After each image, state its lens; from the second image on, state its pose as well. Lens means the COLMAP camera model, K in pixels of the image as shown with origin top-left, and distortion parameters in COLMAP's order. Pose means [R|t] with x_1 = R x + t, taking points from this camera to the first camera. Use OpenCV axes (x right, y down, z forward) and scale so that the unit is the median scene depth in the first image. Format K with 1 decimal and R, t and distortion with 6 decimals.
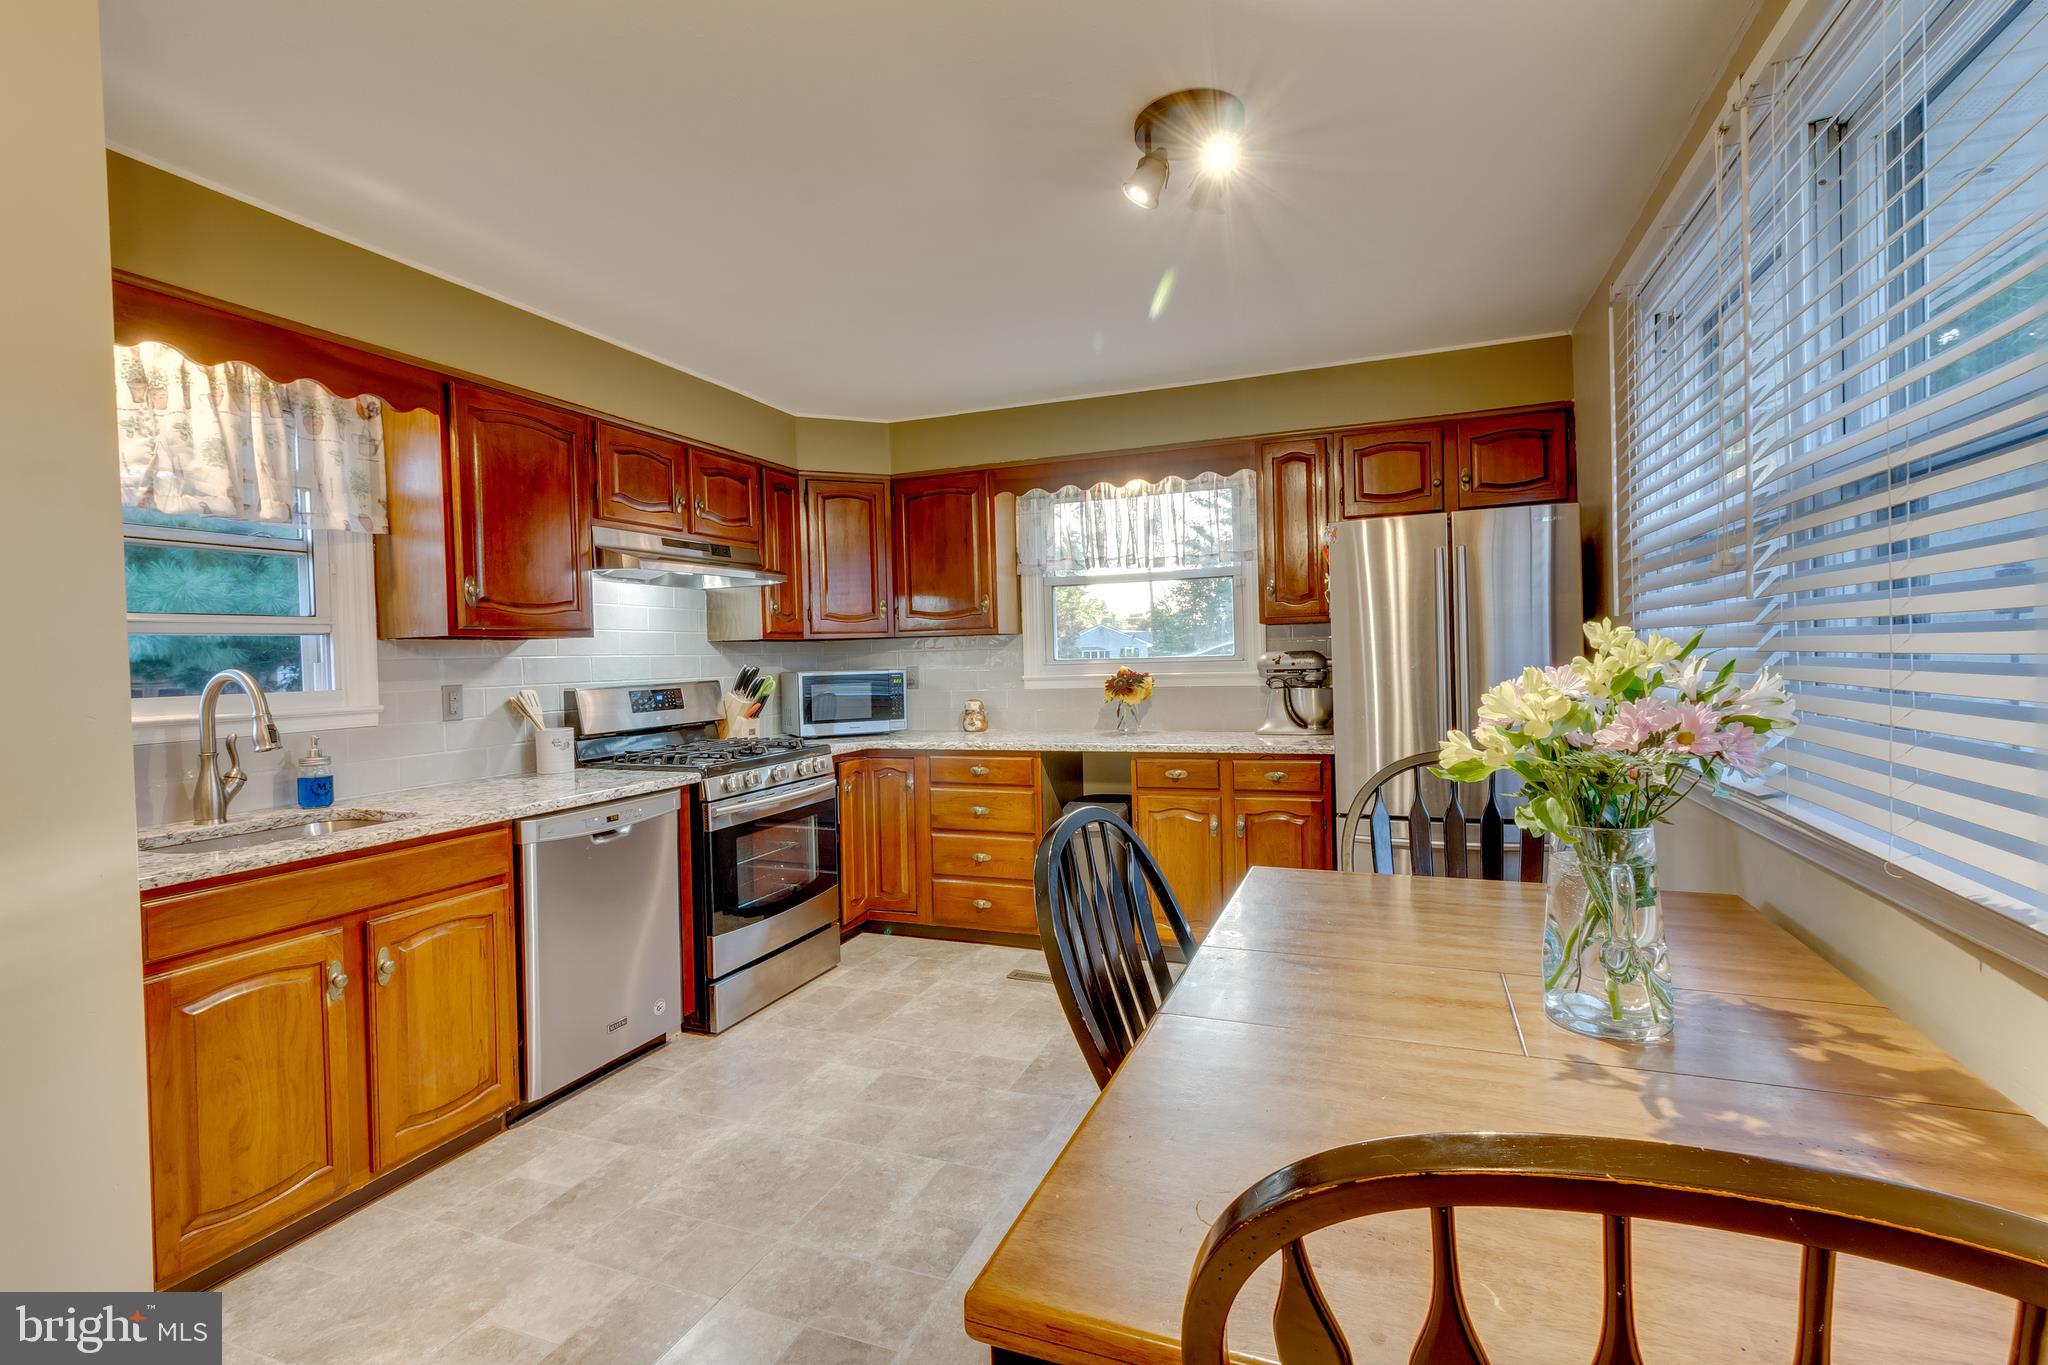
lens RADIAL K [[942.5, 0, 1019.1], [0, 942.5, 675.2], [0, 0, 1]] dist [0.002400, 0.001507]
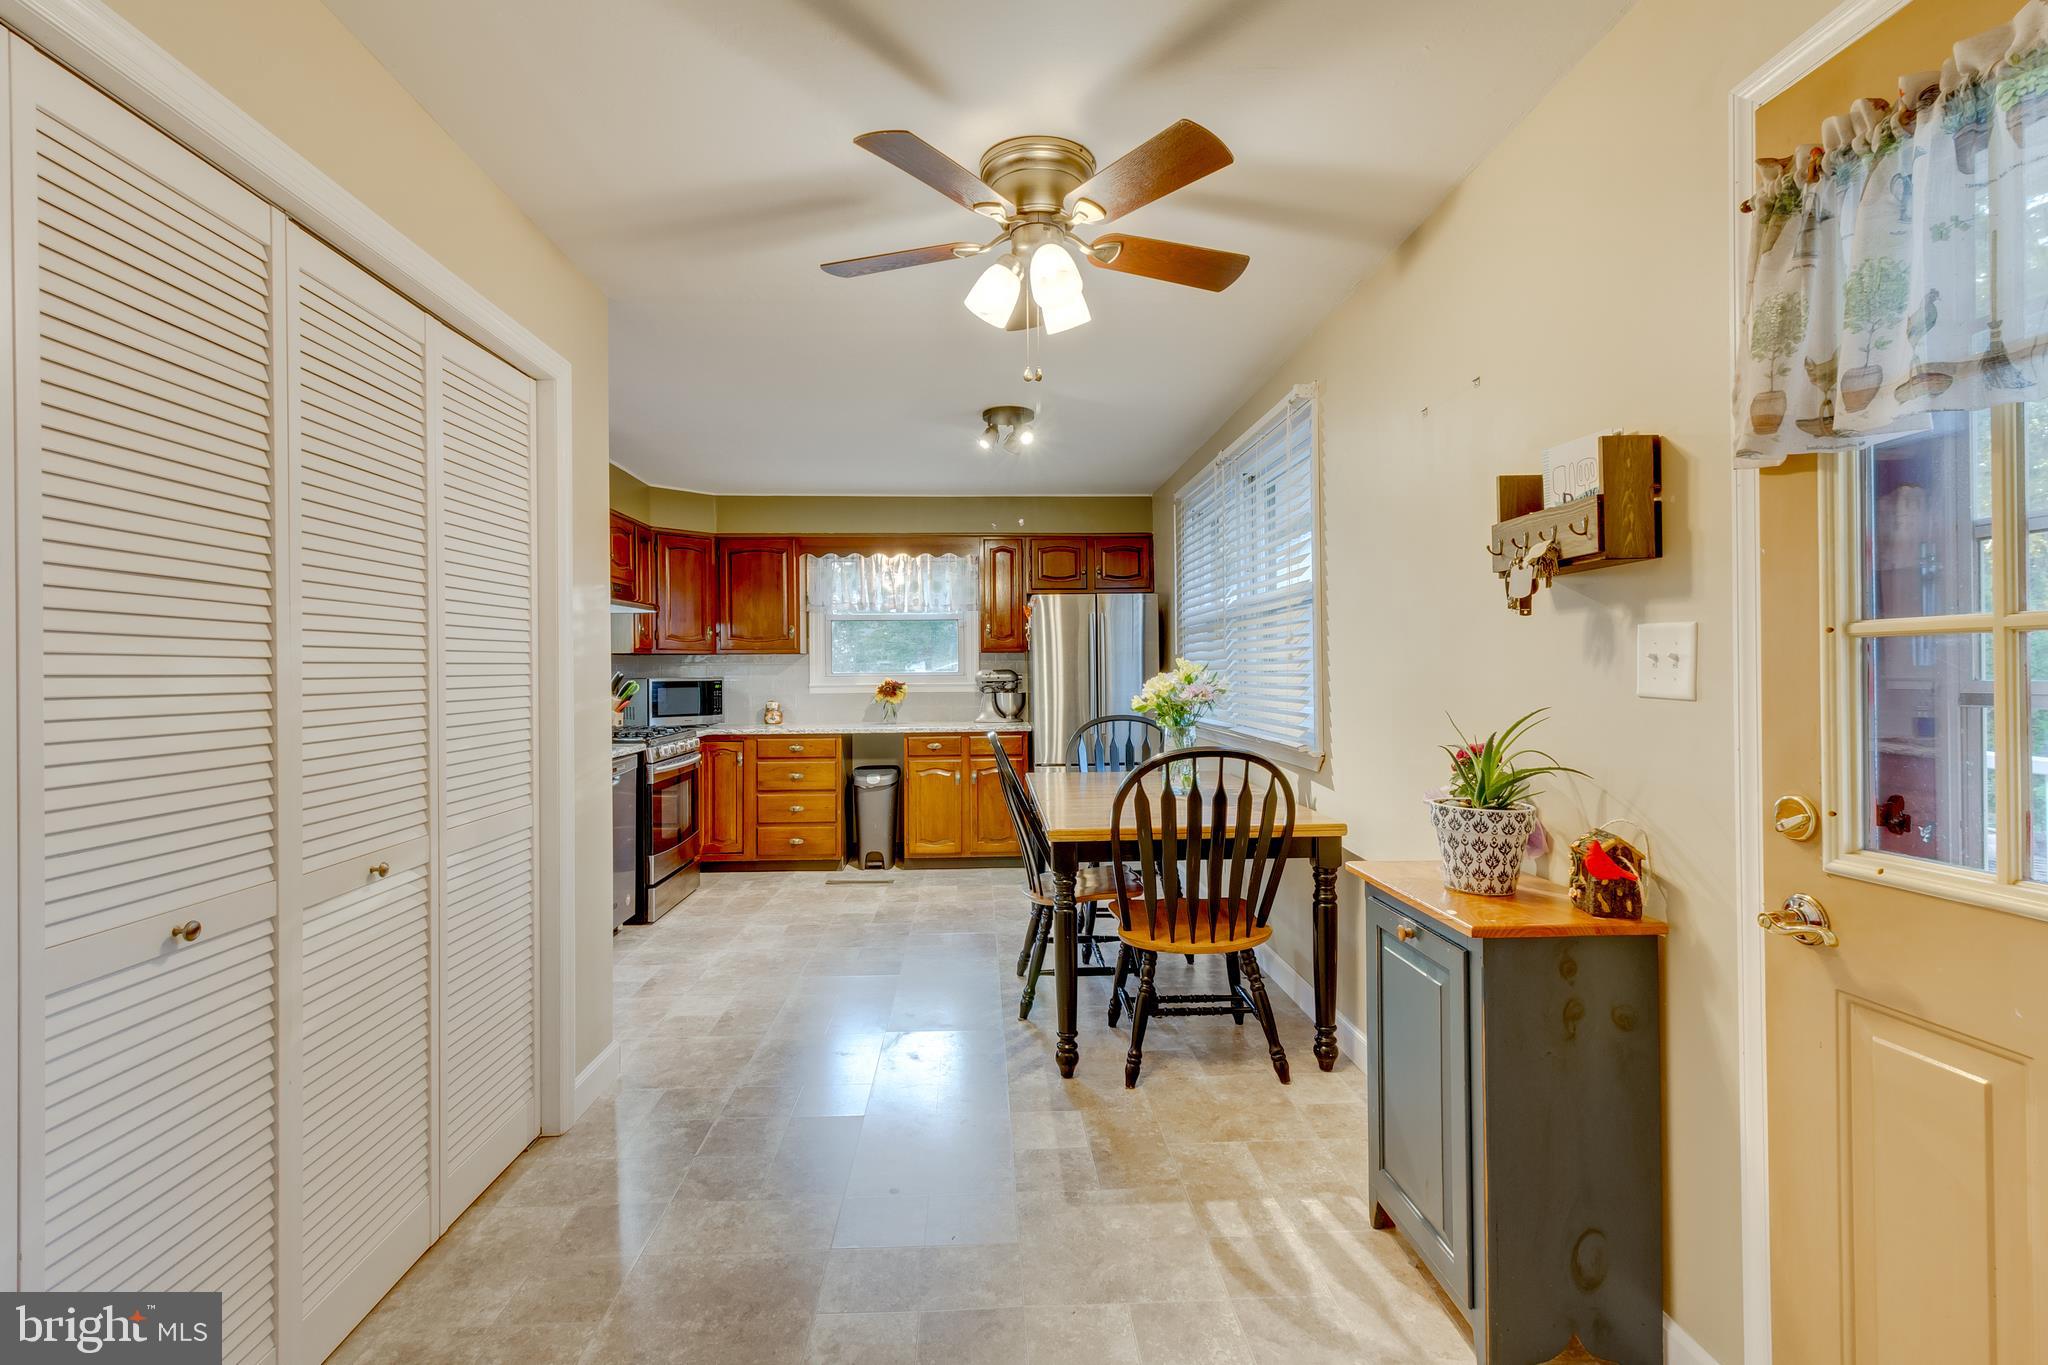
lens RADIAL K [[942.5, 0, 1028.4], [0, 942.5, 677.5], [0, 0, 1]] dist [0.002400, 0.001507]
pose [[0.908539, 0.016469, 0.417476, -0.416615], [-0.008008, 0.999726, -0.022011, 0.028536], [-0.417724, 0.016655, 0.908421, -0.589774]]
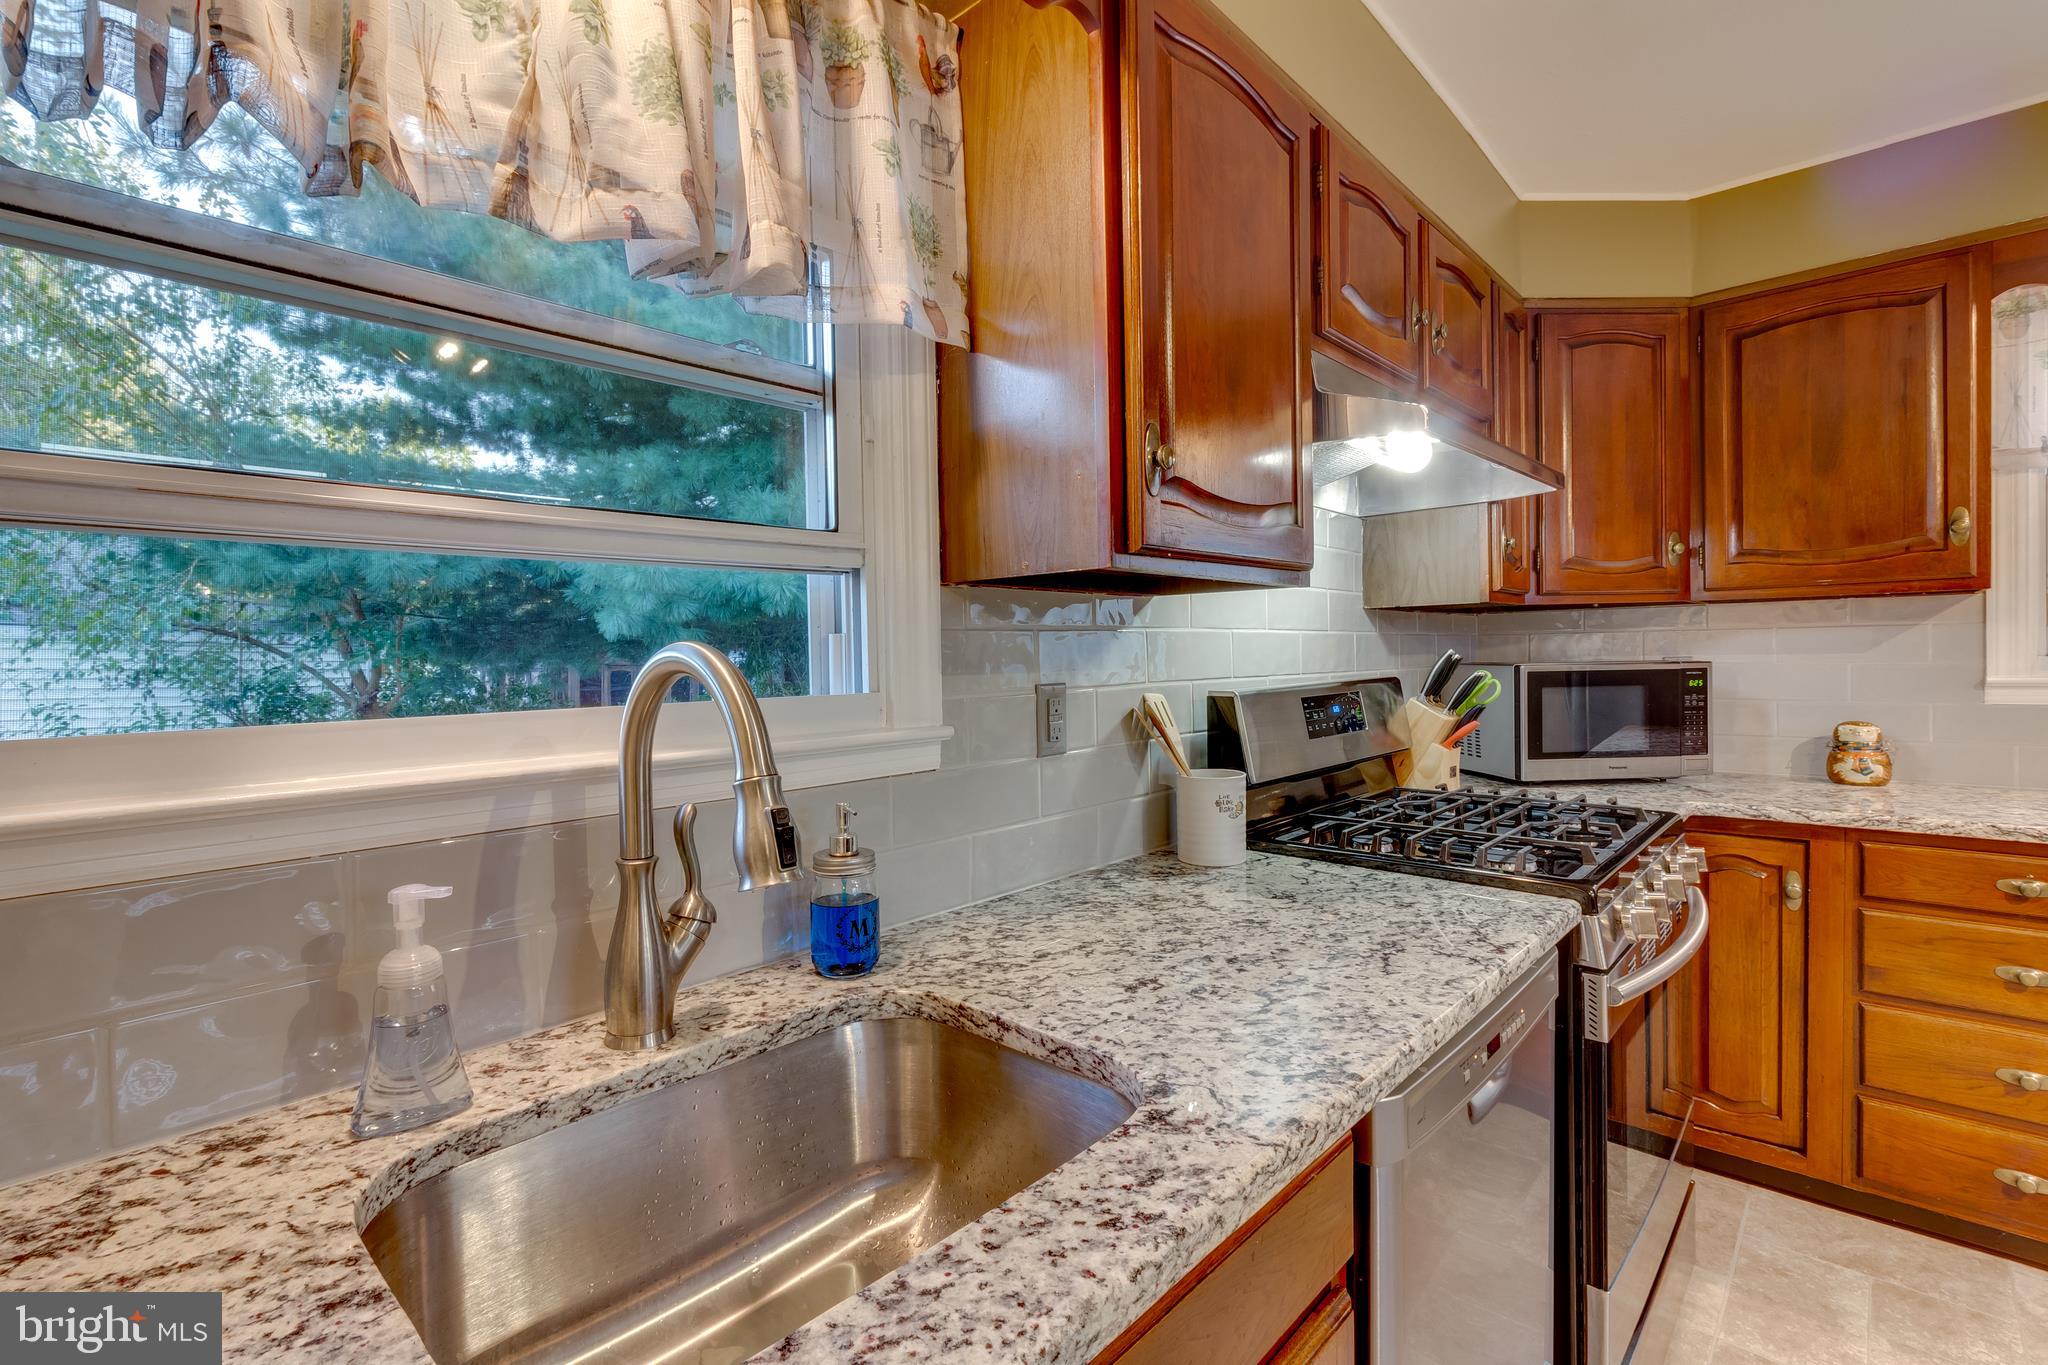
lens RADIAL K [[942.5, 0, 1007.9], [0, 942.5, 672.3], [0, 0, 1]] dist [0.002400, 0.001507]
pose [[0.930496, 0.013398, -0.366058, -0.427744], [-0.012002, 0.999909, 0.006091, 0.002164], [0.366106, -0.001274, 0.930572, 0.517404]]
